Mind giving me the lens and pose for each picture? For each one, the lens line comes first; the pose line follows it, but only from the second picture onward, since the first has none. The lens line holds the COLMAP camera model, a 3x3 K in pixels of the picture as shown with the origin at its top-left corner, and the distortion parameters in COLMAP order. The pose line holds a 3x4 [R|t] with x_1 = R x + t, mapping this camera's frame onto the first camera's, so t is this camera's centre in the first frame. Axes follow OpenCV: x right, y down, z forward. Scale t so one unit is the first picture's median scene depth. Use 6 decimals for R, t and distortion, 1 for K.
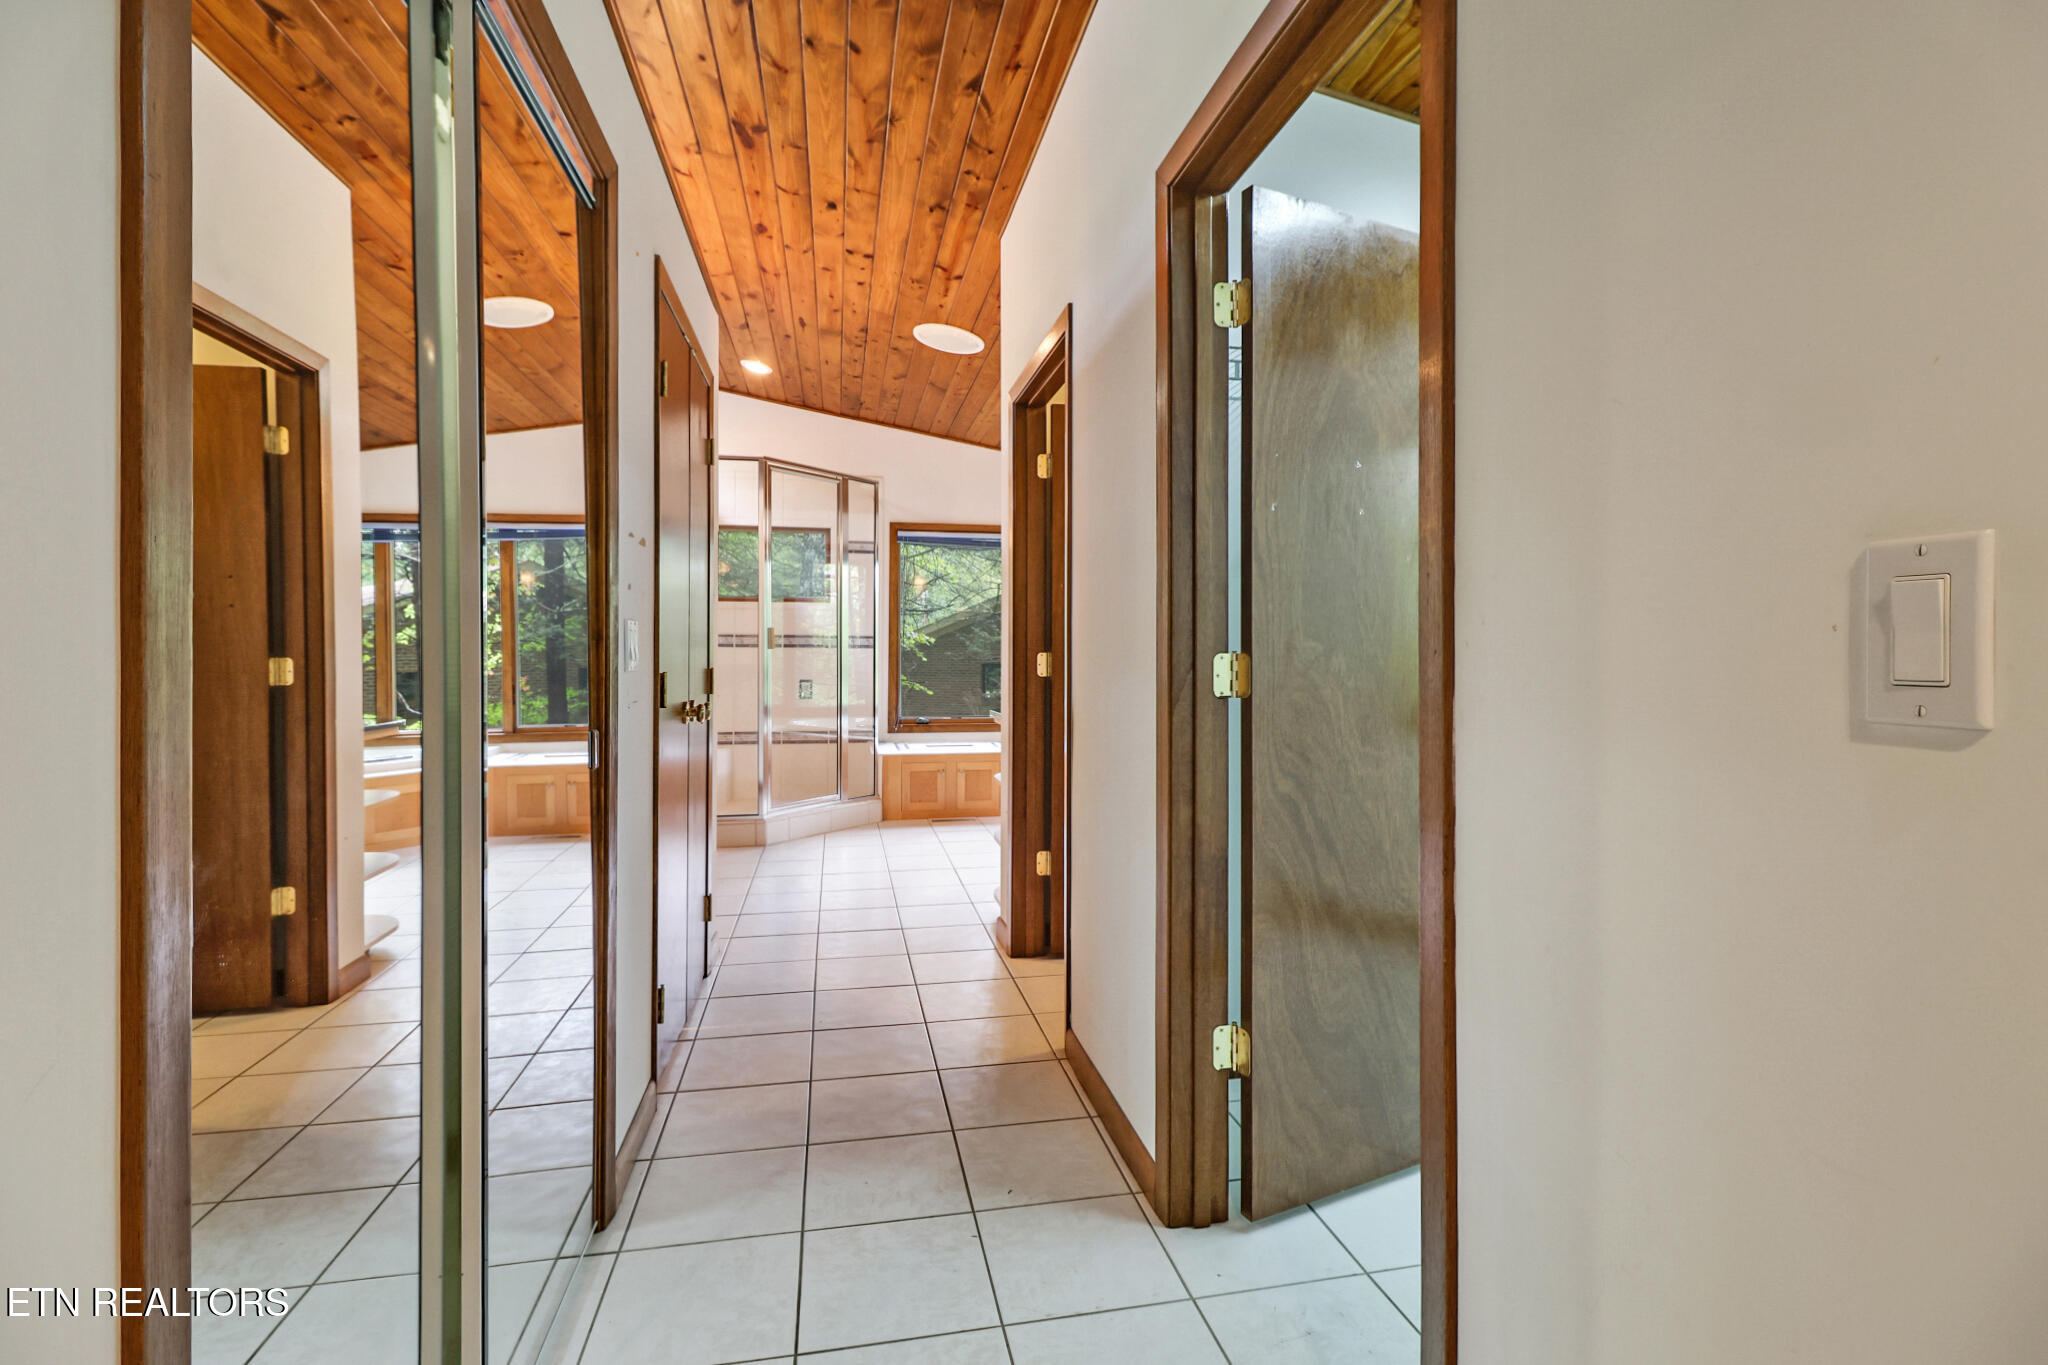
lens RADIAL K [[948.5, 0, 1020.2], [0, 948.5, 674.0], [0, 0, 1]] dist [-0.009657, -0.005391]
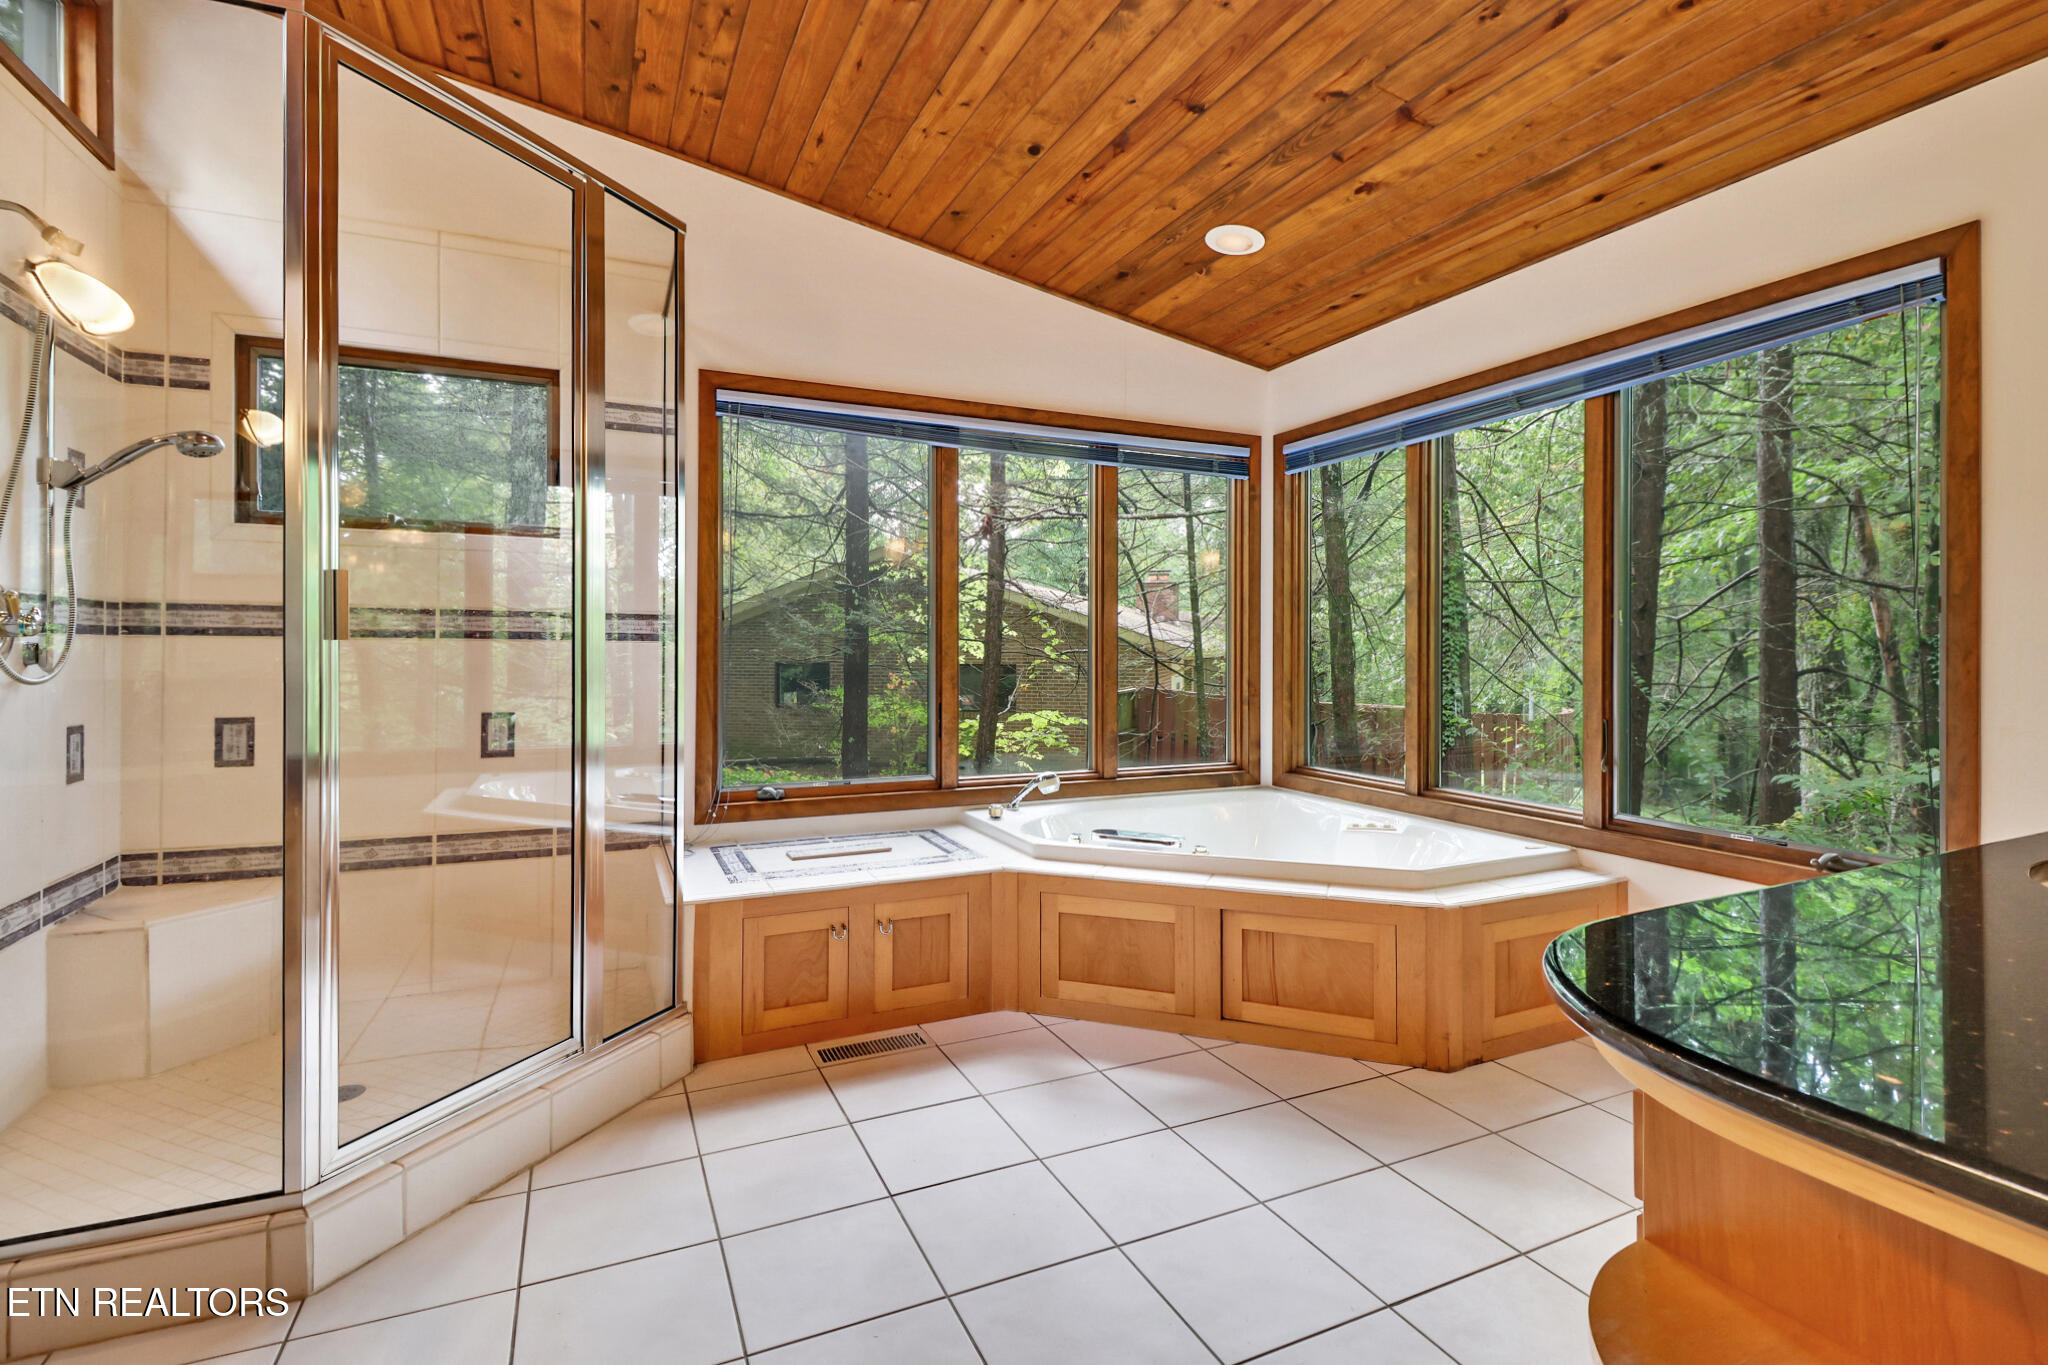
lens RADIAL K [[948.5, 0, 1037.4], [0, 948.5, 667.1], [0, 0, 1]] dist [-0.009657, -0.005391]
pose [[0.968599, -0.000321, 0.248630, -0.093847], [0.000997, 0.999996, -0.002596, -0.012251], [-0.248628, 0.002762, 0.968595, 0.518504]]
